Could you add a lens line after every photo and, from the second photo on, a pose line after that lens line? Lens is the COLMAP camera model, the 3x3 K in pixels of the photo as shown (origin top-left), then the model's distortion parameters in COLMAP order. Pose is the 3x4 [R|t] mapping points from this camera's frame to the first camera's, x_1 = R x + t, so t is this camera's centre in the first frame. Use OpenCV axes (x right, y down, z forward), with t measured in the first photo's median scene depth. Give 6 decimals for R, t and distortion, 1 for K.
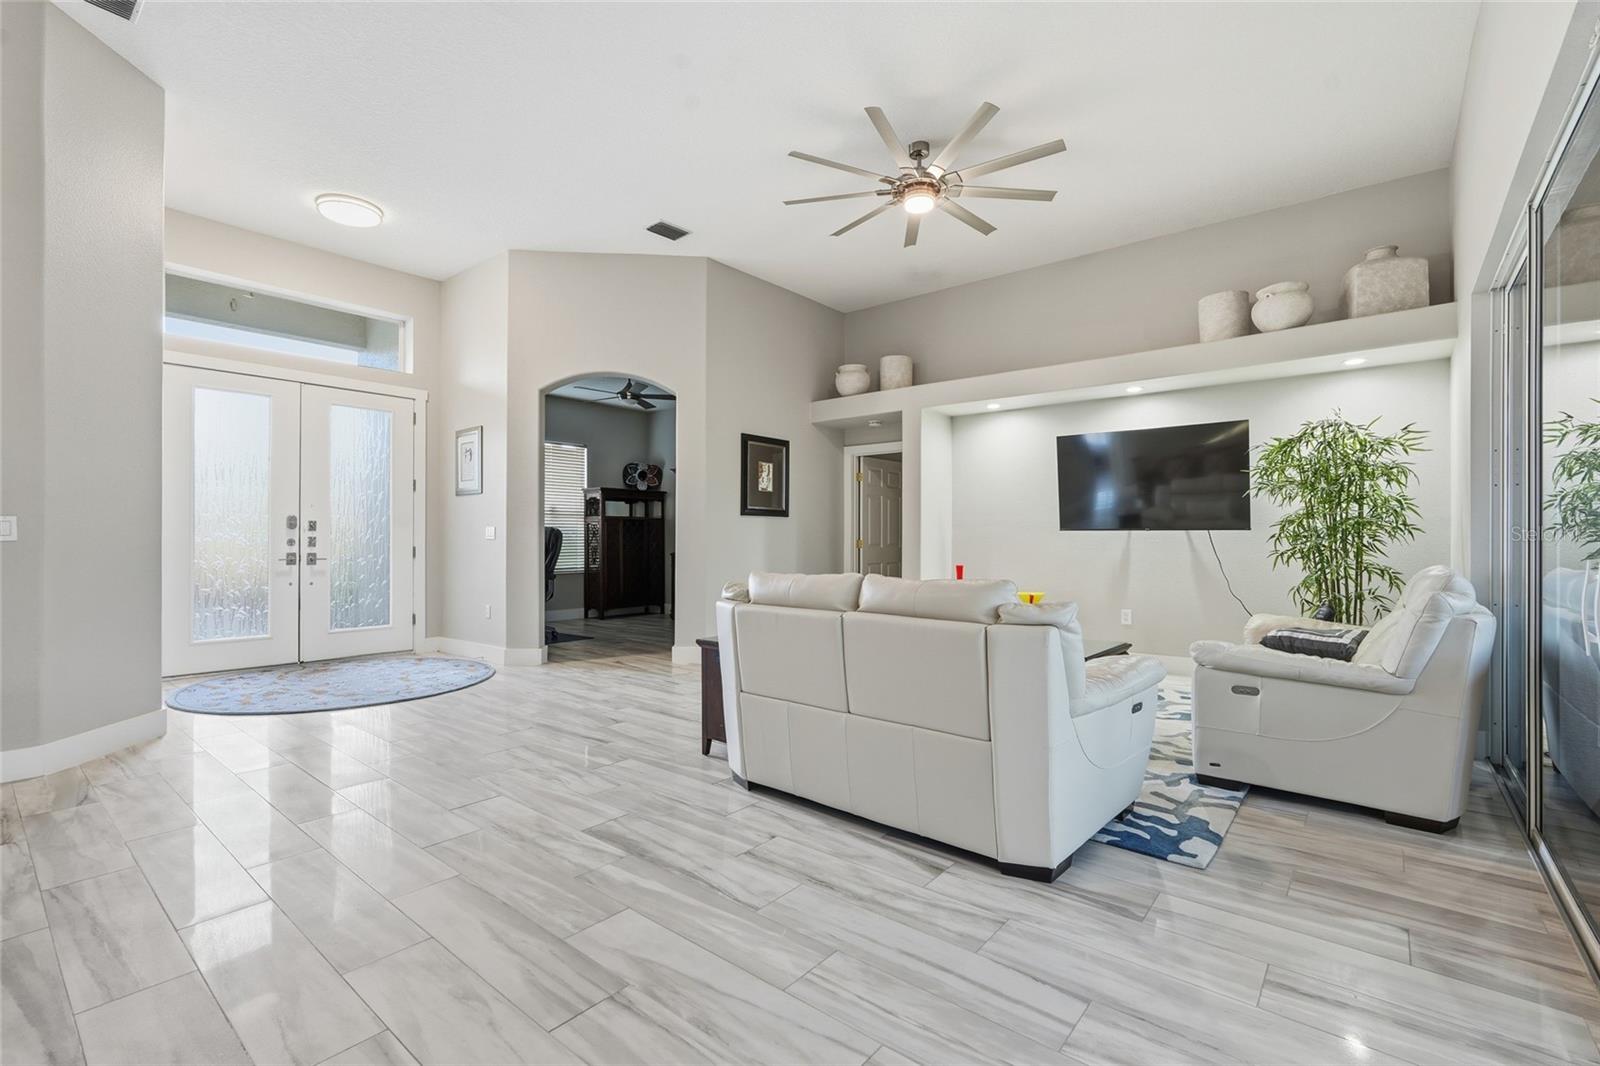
lens RADIAL K [[761.5, 0, 797.6], [0, 761.5, 540.9], [0, 0, 1]] dist [-0.001673, -0.000357]
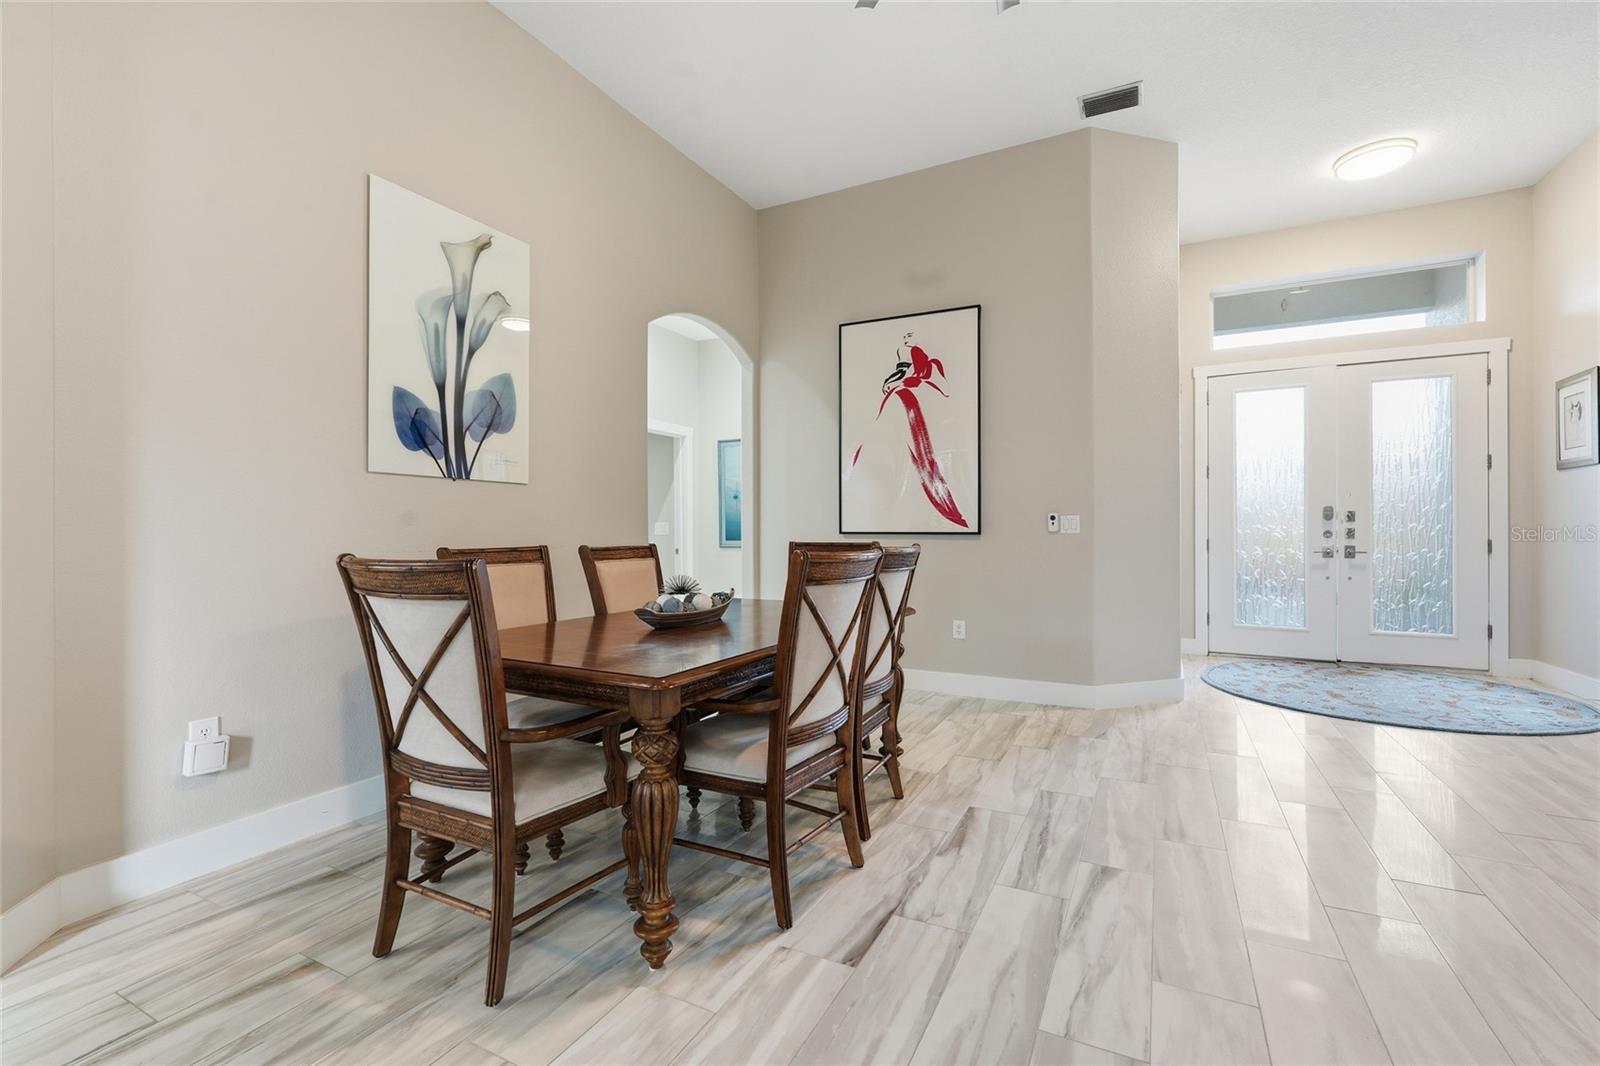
lens RADIAL K [[711.5, 0, 804.1], [0, 711.5, 534.3], [0, 0, 1]] dist [-0.002461, 0.000470]
pose [[0.176628, 0.000858, -0.984277, 0.101820], [0.003935, 0.999991, 0.001578, -0.002024], [0.984270, -0.004152, 0.176623, 0.188842]]
